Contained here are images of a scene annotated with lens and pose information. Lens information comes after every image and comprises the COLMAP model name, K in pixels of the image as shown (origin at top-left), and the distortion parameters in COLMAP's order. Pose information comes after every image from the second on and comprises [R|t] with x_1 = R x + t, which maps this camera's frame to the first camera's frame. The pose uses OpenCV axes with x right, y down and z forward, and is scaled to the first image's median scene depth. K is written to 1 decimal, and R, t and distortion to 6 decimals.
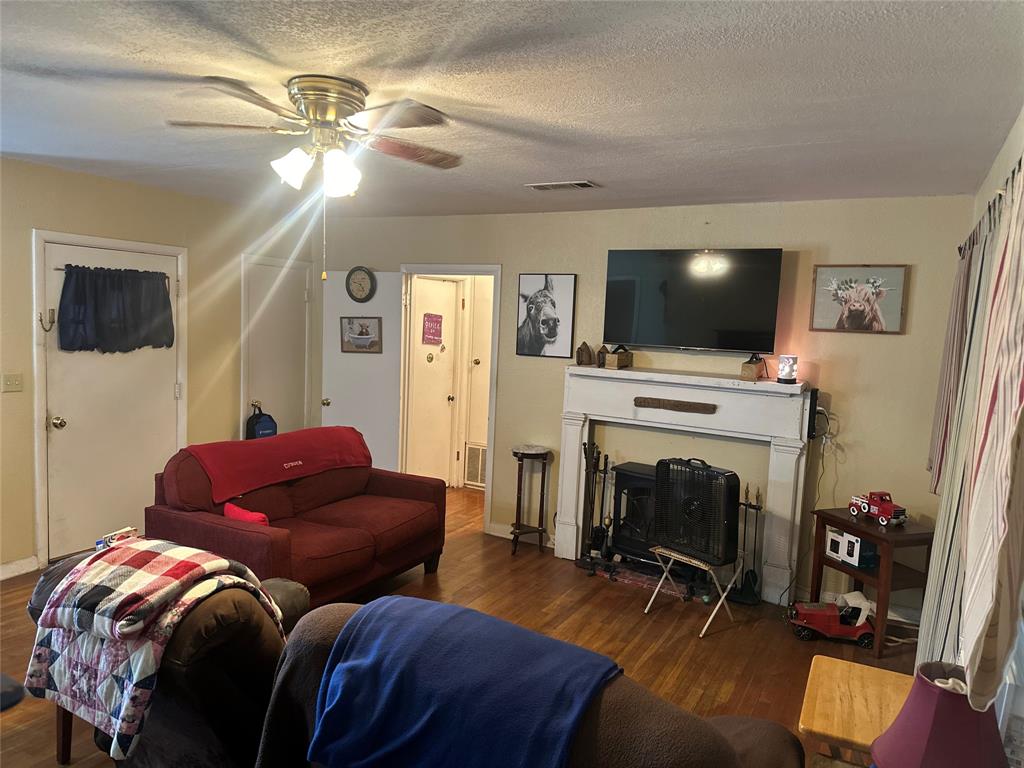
lens RADIAL K [[716.3, 0, 511.8], [0, 716.3, 386.8], [0, 0, 1]] dist [0.075118, -0.092650]
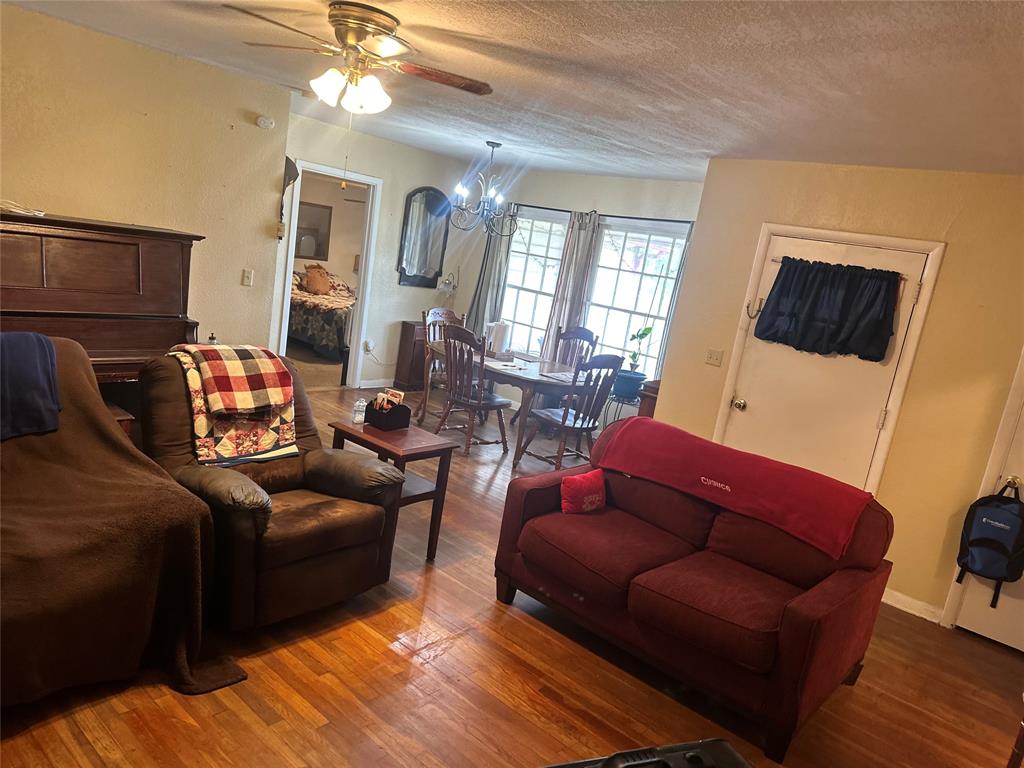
lens RADIAL K [[716.3, 0, 510.7], [0, 716.3, 390.3], [0, 0, 1]] dist [0.075118, -0.092650]
pose [[-0.205021, 0.120890, -0.971263, 0.462564], [-0.260830, 0.949709, 0.173266, -0.063592], [0.943363, 0.288858, -0.163179, 0.826632]]
